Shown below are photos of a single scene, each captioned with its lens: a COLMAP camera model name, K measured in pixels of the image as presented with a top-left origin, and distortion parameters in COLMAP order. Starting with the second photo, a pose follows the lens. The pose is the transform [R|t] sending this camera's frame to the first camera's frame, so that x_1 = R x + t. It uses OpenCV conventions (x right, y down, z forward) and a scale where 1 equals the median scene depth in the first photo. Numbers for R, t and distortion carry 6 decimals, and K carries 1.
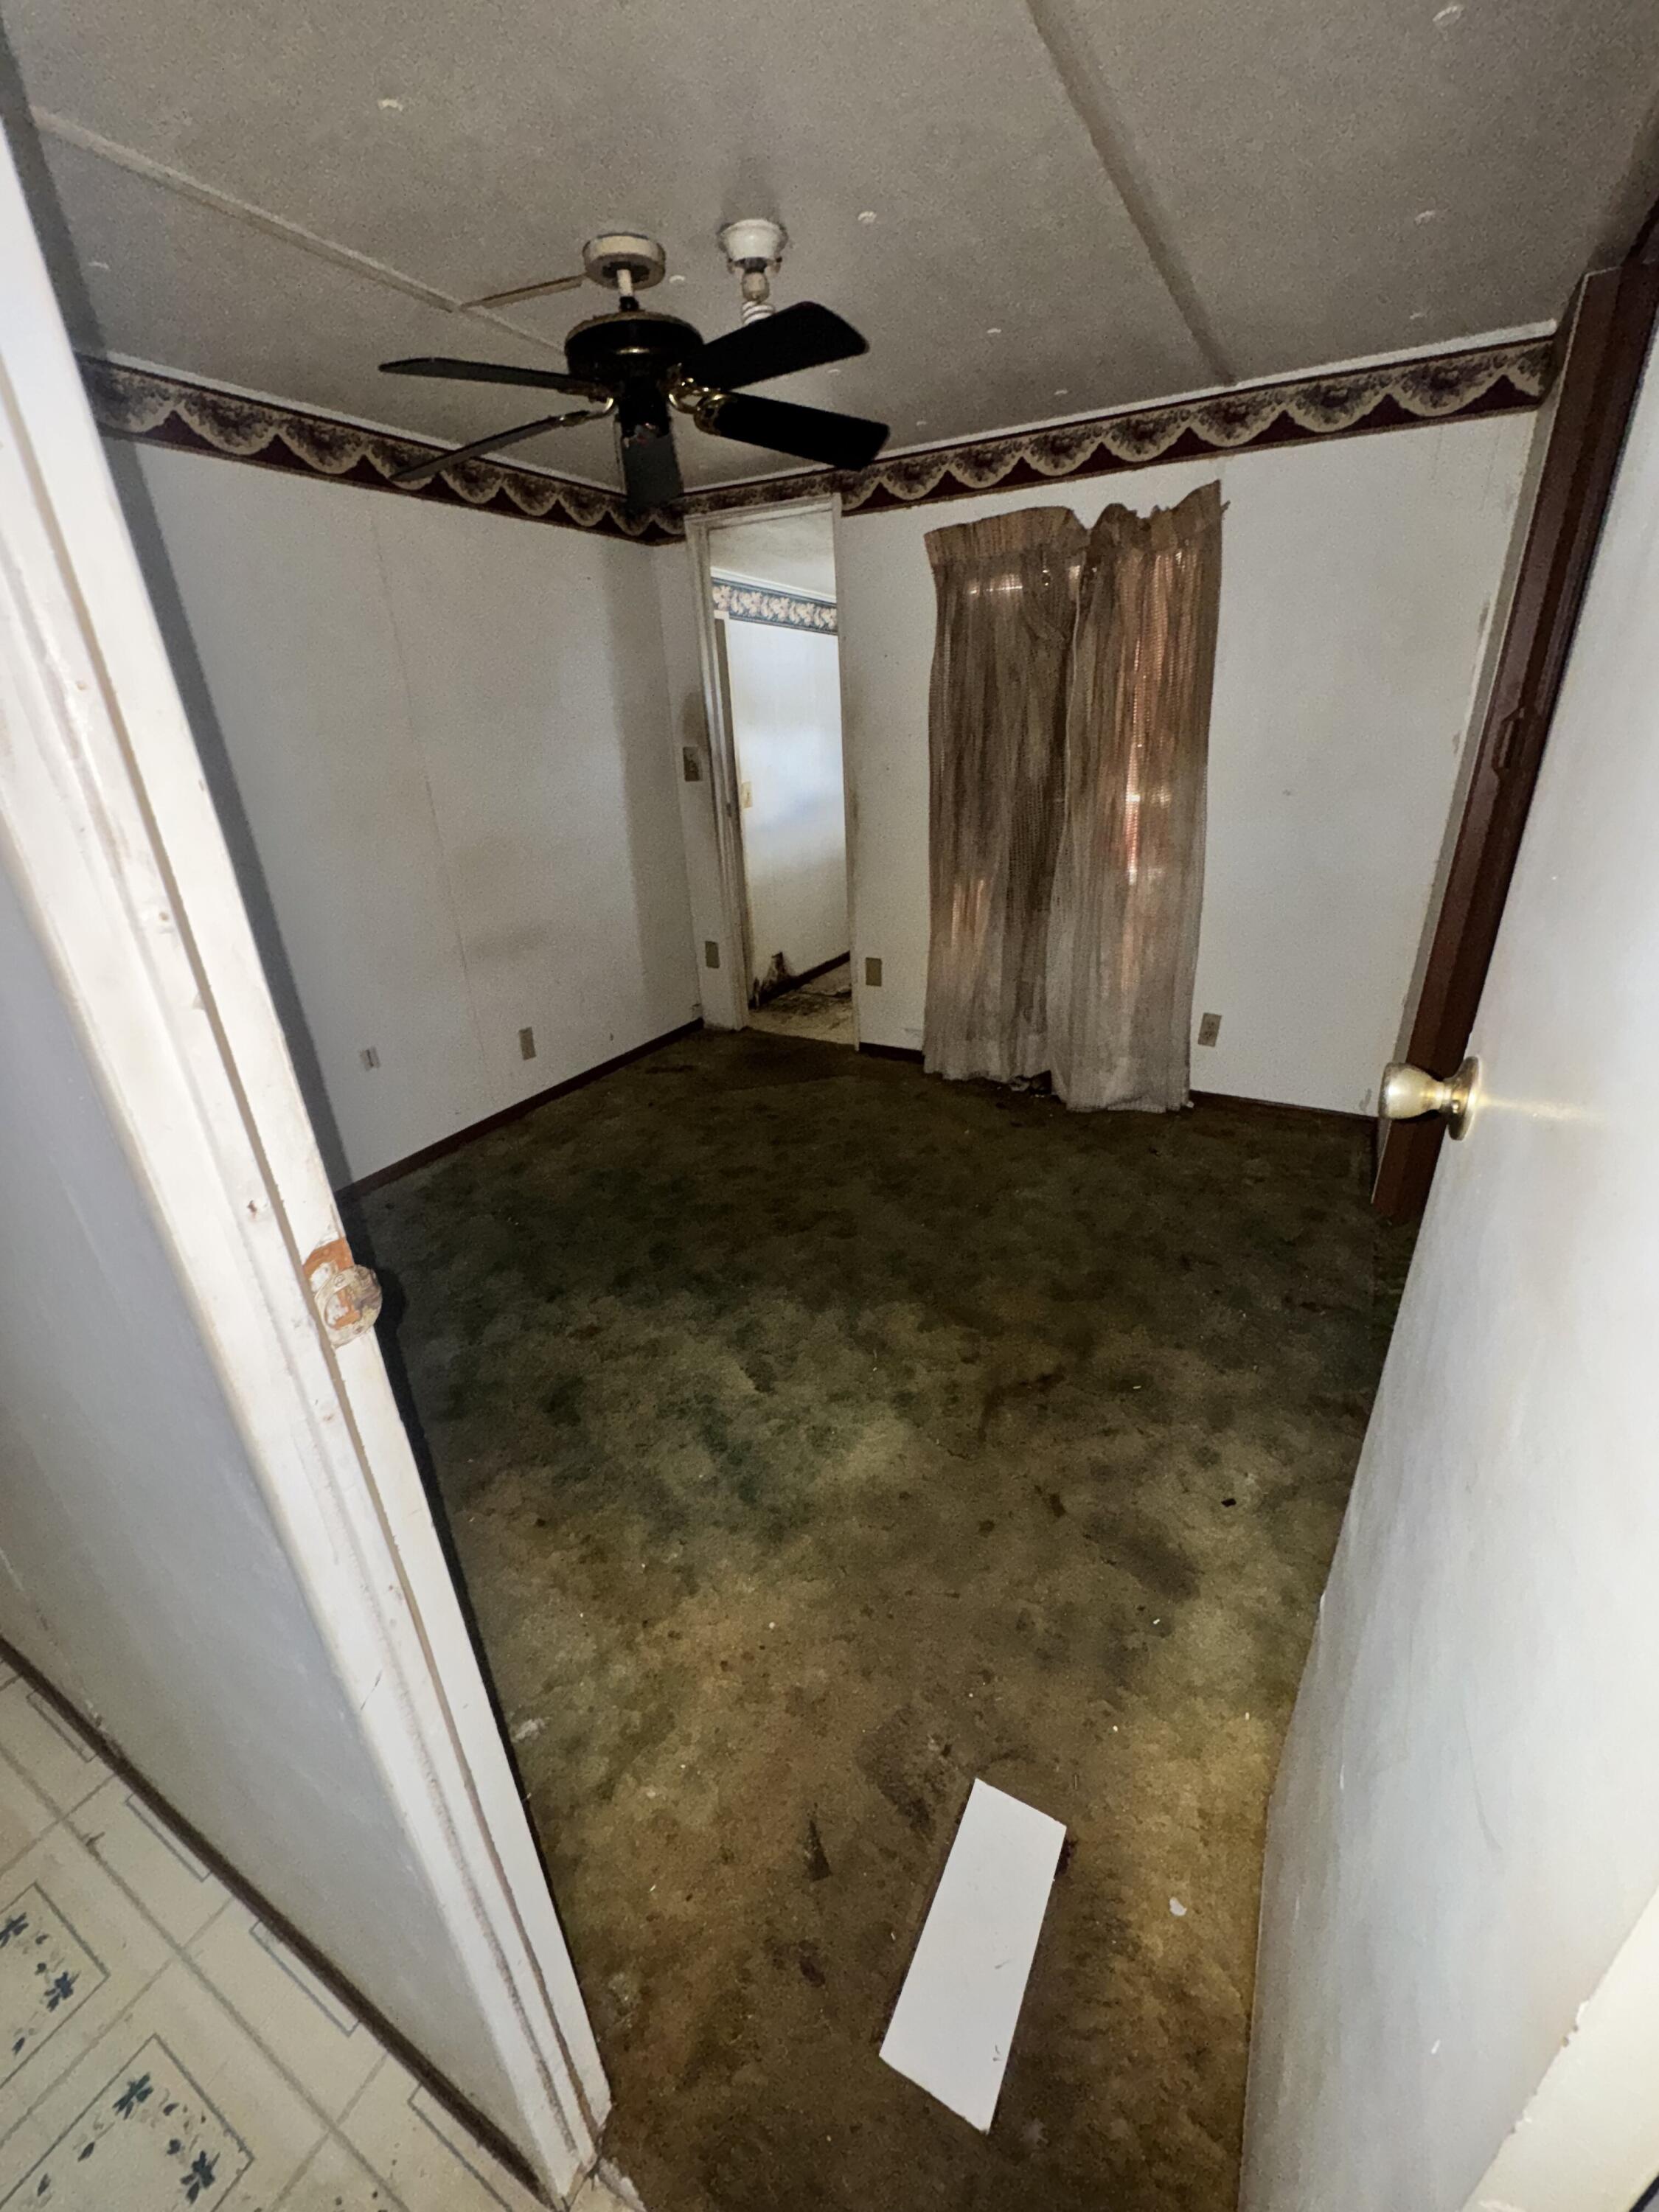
lens RADIAL K [[883.6, 0, 837.6], [0, 883.6, 1109.3], [0, 0, 1]] dist [-0.004012, 0.000855]
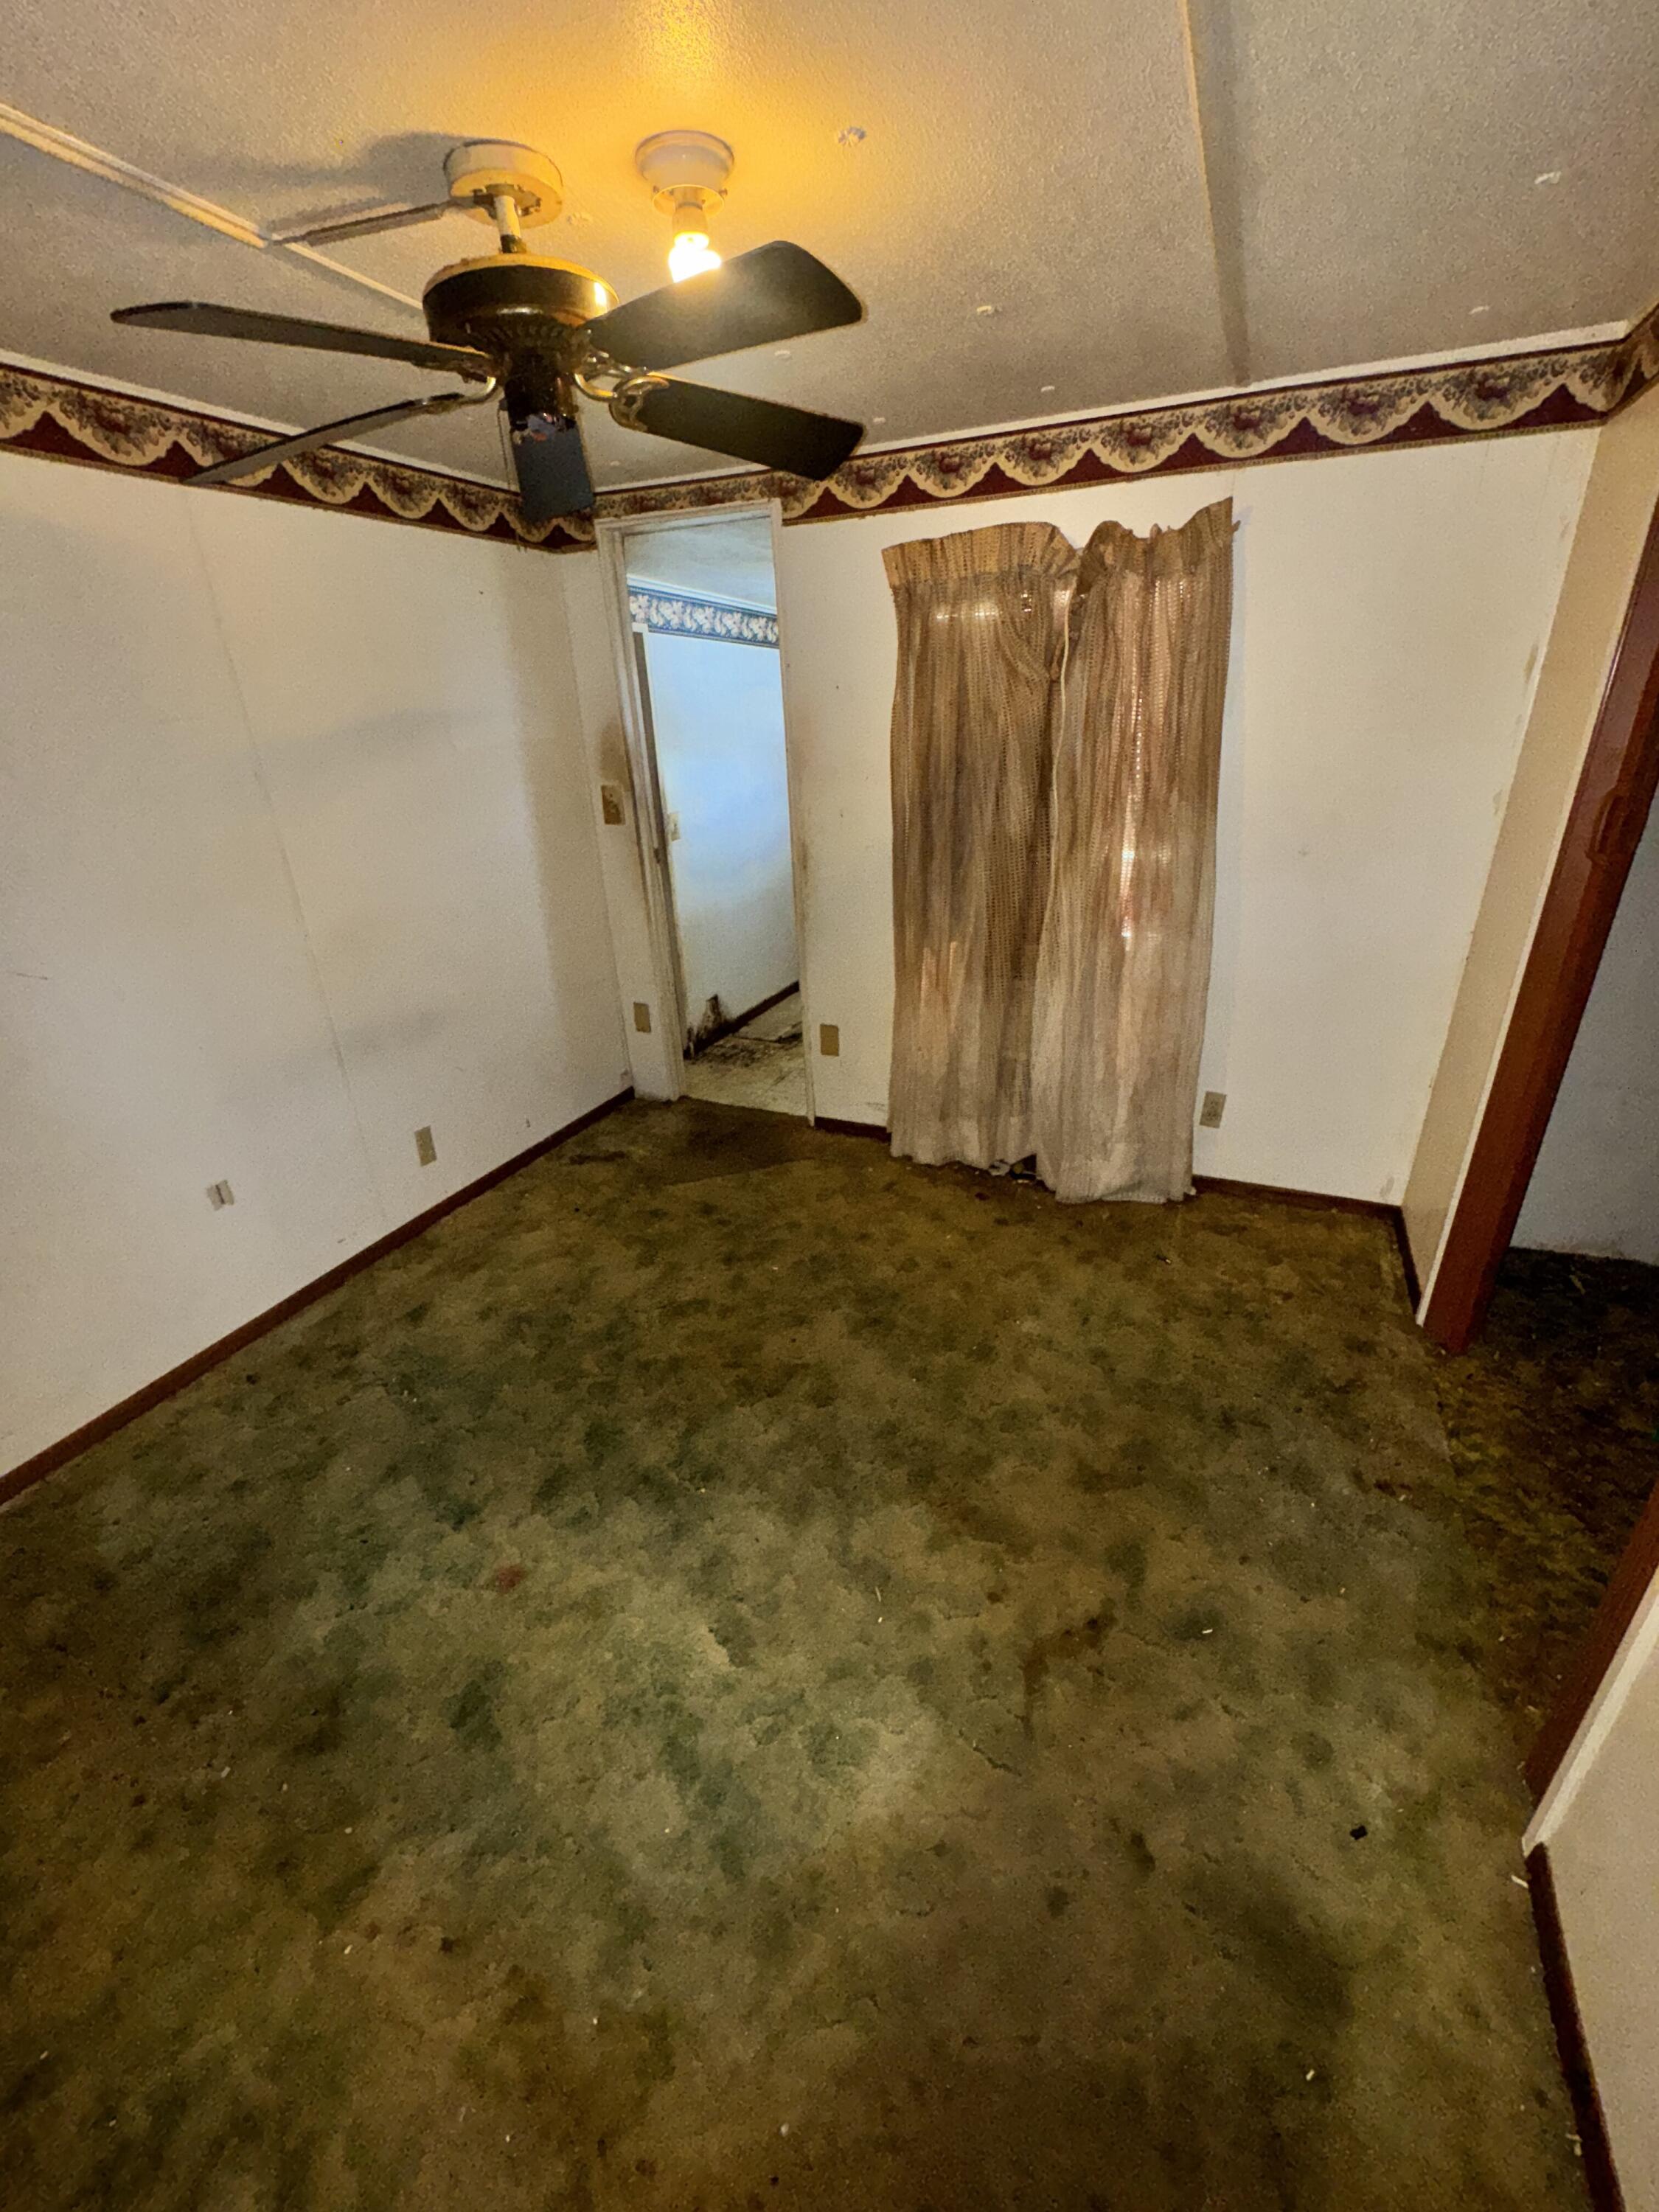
lens RADIAL K [[883.6, 0, 836.3], [0, 883.6, 1105.2], [0, 0, 1]] dist [-0.004012, 0.000855]
pose [[0.996315, -0.032792, 0.079253, -0.035070], [0.032444, 0.999457, 0.005677, -0.135316], [-0.079396, -0.003085, 0.996838, 0.168705]]
